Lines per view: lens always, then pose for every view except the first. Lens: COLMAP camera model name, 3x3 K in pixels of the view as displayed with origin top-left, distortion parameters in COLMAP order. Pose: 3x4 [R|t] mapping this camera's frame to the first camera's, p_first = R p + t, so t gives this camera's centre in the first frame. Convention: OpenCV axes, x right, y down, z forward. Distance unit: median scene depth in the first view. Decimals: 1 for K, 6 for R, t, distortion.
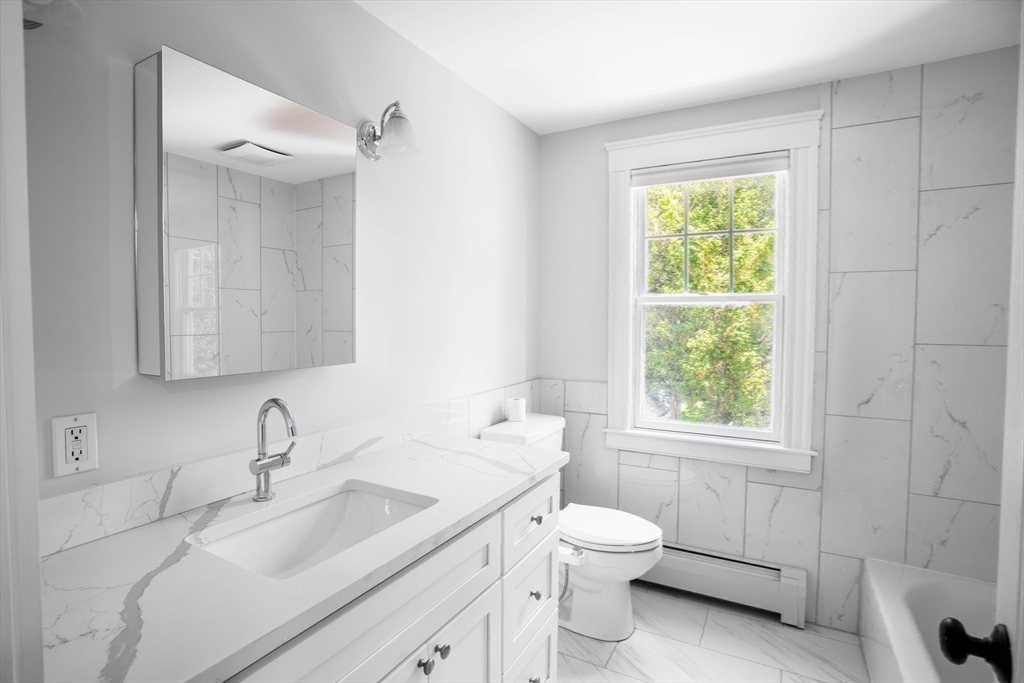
lens RADIAL K [[499.0, 0, 511.5], [0, 499.0, 340.6], [0, 0, 1]] dist [-0.080051, 0.035156]
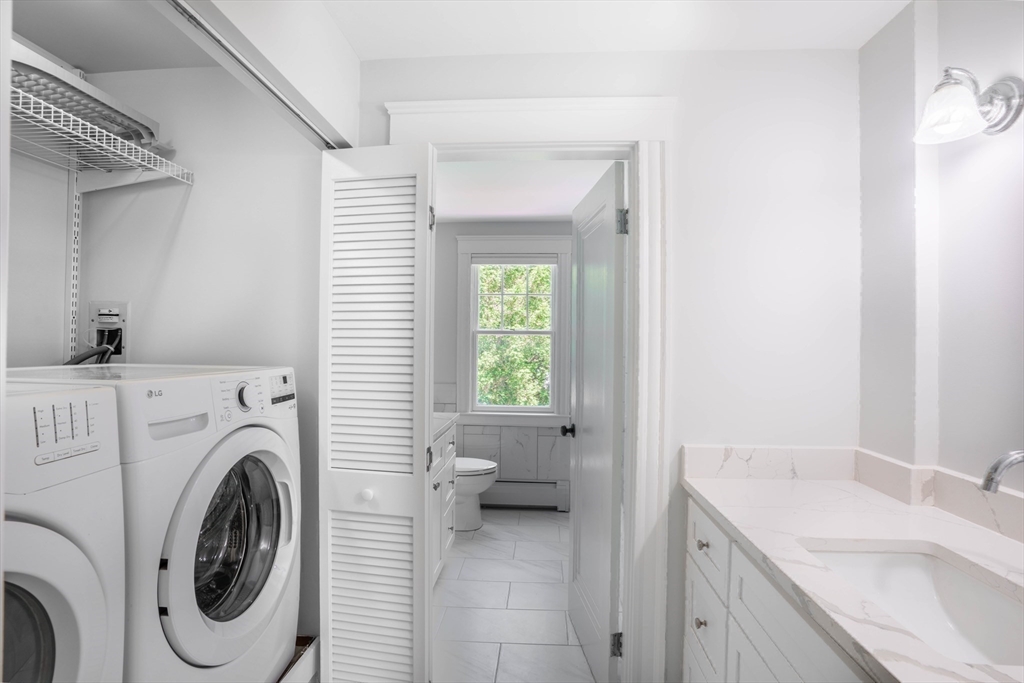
lens RADIAL K [[499.0, 0, 511.5], [0, 499.0, 340.6], [0, 0, 1]] dist [-0.080051, 0.035156]
pose [[0.904660, 0.010025, 0.426016, -0.082426], [0.009008, 0.999050, -0.042639, 0.004259], [-0.426038, 0.042411, 0.903711, -0.132332]]
